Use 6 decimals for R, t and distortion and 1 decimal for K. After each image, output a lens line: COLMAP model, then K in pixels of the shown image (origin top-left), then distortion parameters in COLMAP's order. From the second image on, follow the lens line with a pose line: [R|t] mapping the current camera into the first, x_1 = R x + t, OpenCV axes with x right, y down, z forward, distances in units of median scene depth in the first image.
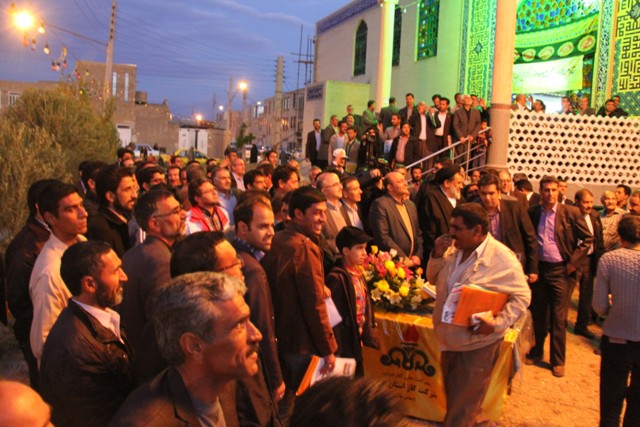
lens RADIAL K [[528.8, 0, 336.4], [0, 528.8, 212.8], [0, 0, 1]] dist [-0.192125, 0.138077]
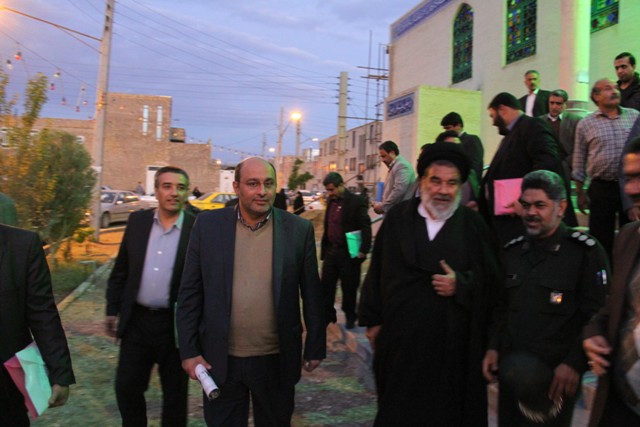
lens RADIAL K [[528.8, 0, 336.4], [0, 528.8, 212.8], [0, 0, 1]] dist [-0.192125, 0.138077]
pose [[0.994915, -0.015444, -0.099529, -0.072383], [0.006394, 0.995866, -0.090611, -0.033537], [0.100517, 0.089514, 0.990900, 0.397010]]
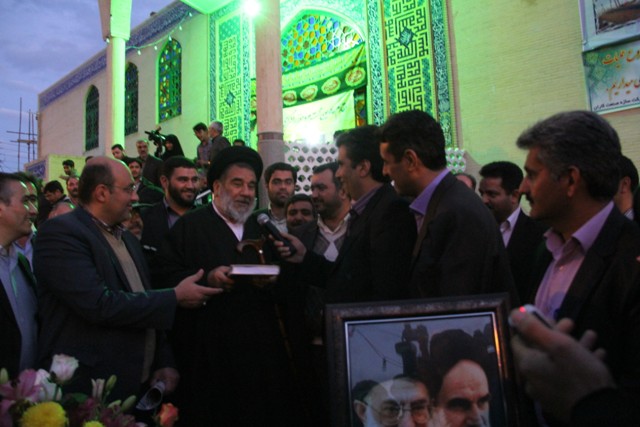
lens RADIAL K [[528.8, 0, 336.4], [0, 528.8, 212.8], [0, 0, 1]] dist [-0.192125, 0.138077]
pose [[0.892909, -0.065378, 0.445466, 0.030354], [0.143088, 0.979312, -0.143085, 0.012627], [-0.426896, 0.191502, 0.883791, 0.161675]]
